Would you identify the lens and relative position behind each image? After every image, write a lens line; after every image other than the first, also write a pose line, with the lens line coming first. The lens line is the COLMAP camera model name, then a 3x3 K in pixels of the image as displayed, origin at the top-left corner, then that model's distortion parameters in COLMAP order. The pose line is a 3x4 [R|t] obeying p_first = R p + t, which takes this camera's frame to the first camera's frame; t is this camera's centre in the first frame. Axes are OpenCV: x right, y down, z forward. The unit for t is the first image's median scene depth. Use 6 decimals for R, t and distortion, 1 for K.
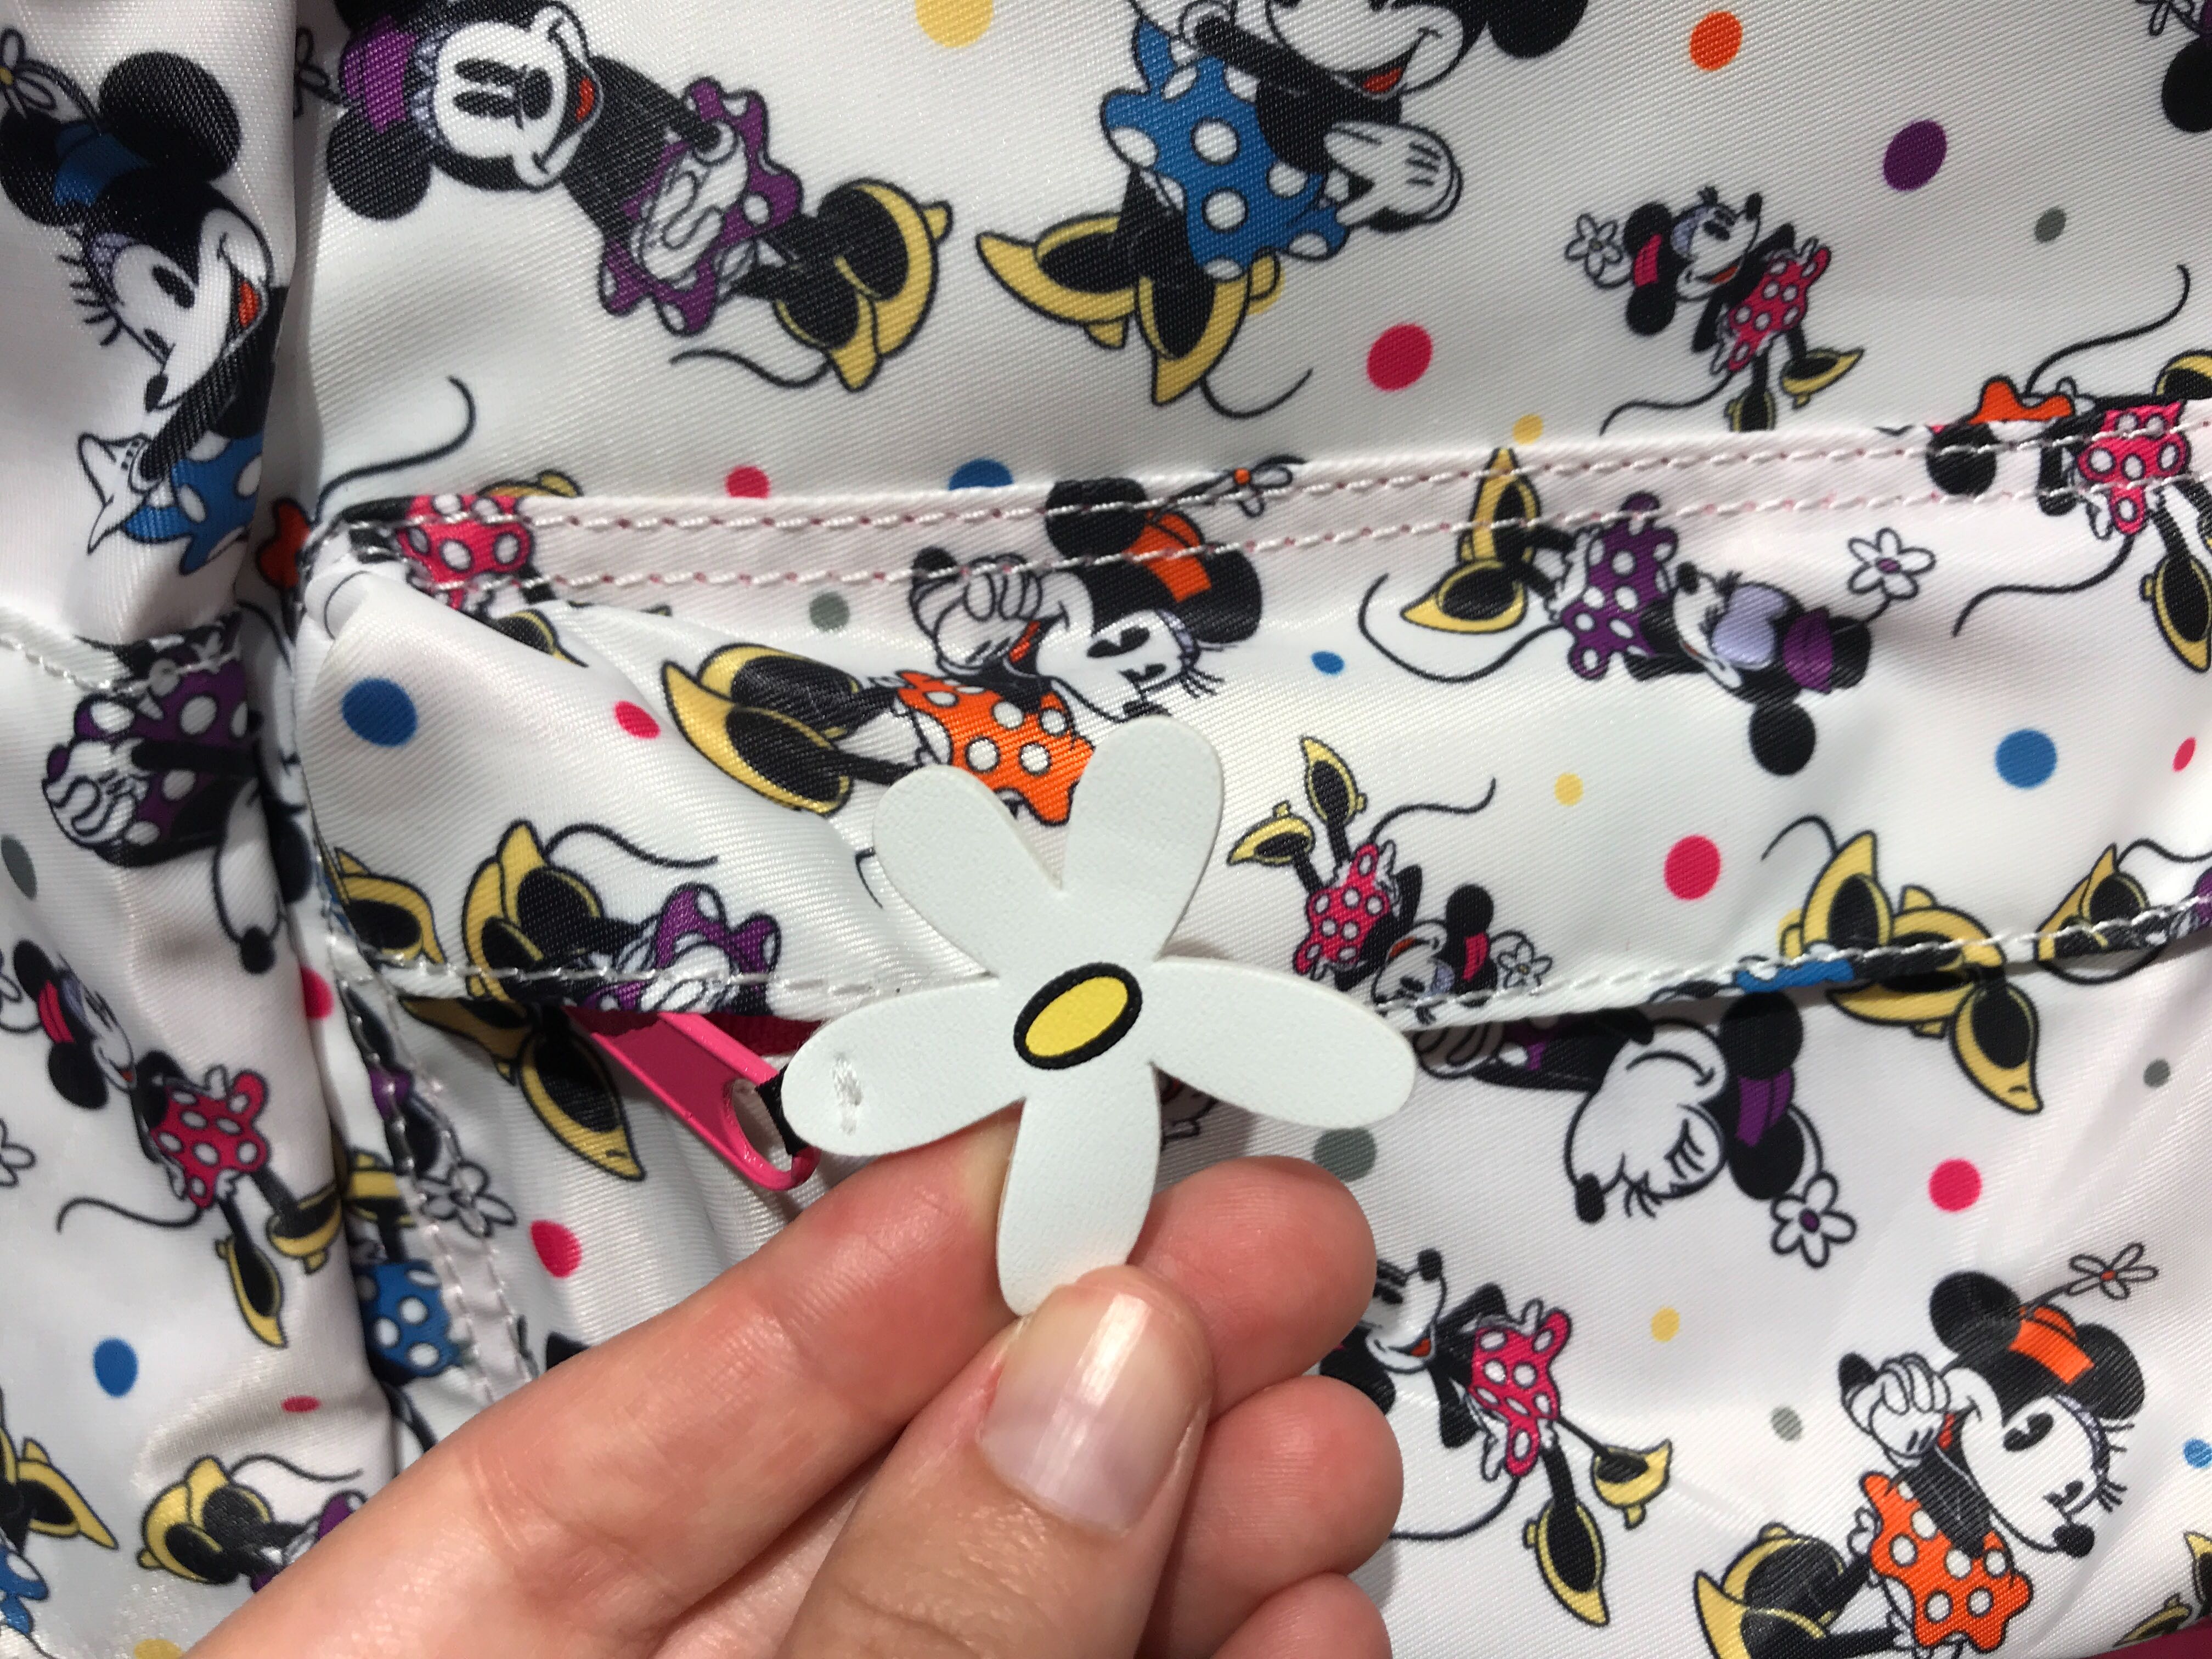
lens RADIAL K [[1951.9, 0, 1106.8], [0, 1951.9, 833.6], [0, 0, 1]] dist [0.067047, -0.136973]
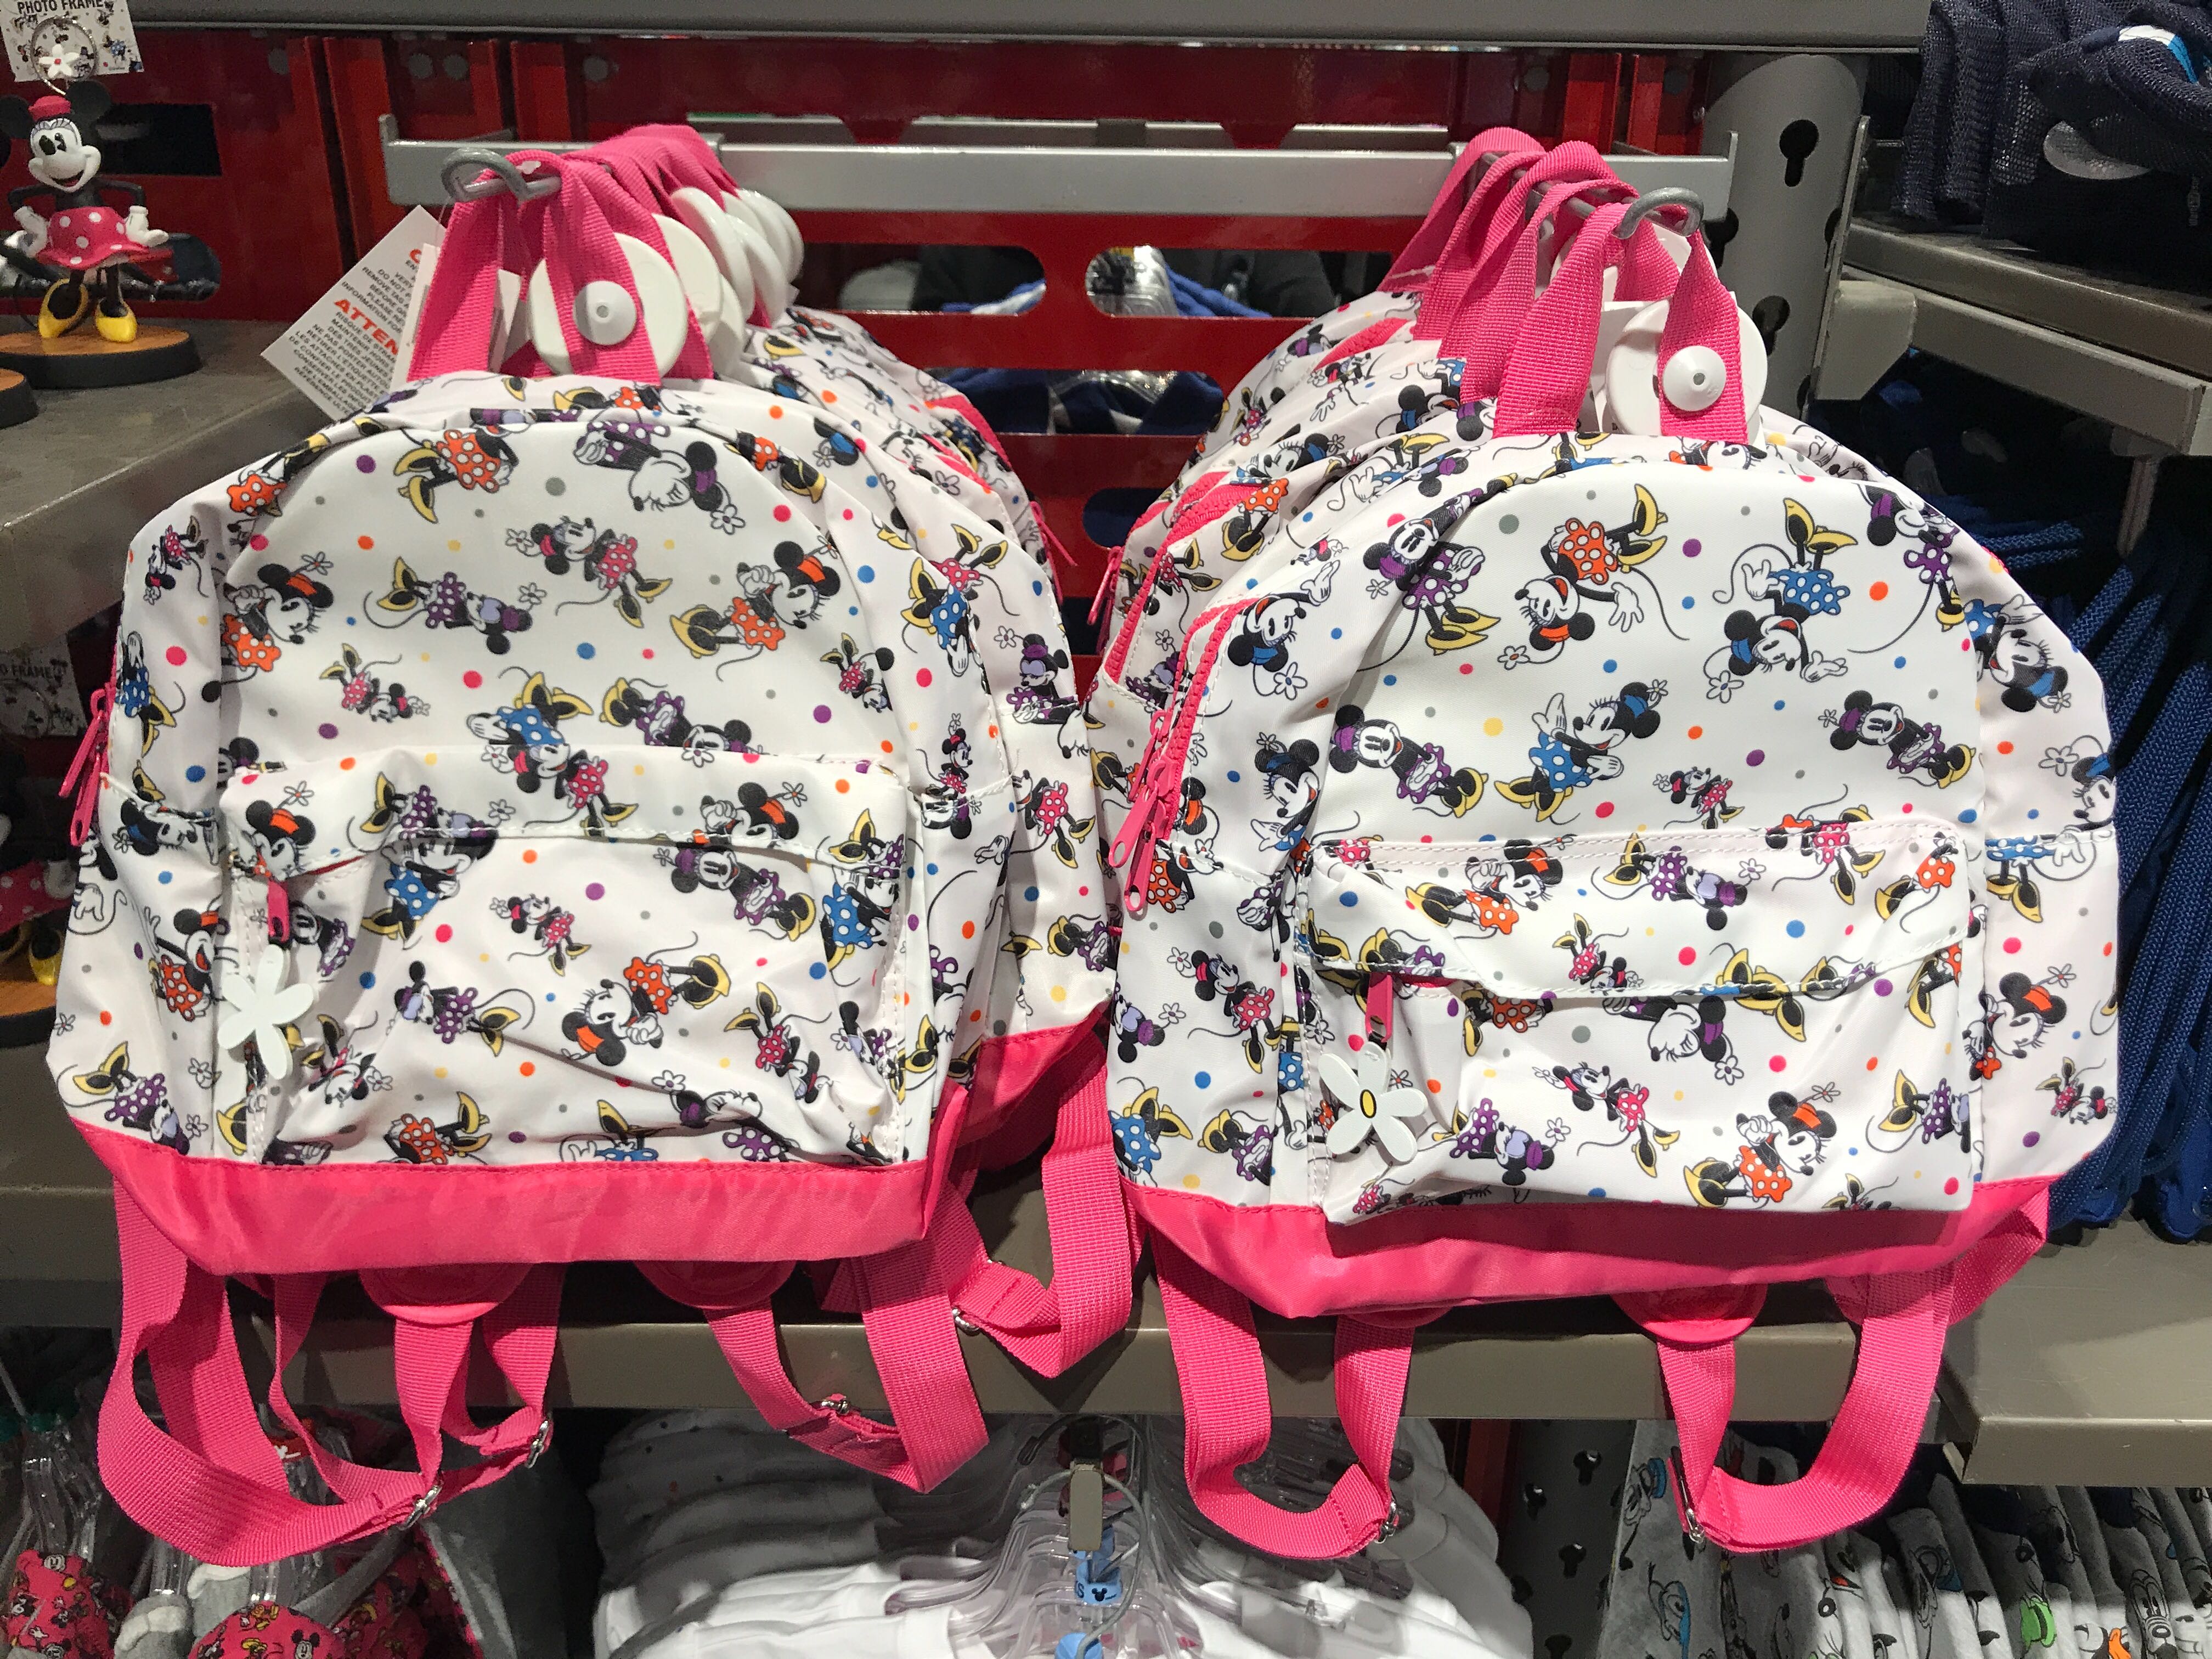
lens RADIAL K [[1781.0, 0, 1109.1], [0, 1781.0, 794.6], [0, 0, 1]] dist [0.063713, -0.105137]
pose [[0.993119, 0.043817, -0.108601, -0.383751], [-0.051563, 0.996243, -0.069578, 0.005884], [0.105145, 0.074699, 0.991647, -2.260526]]
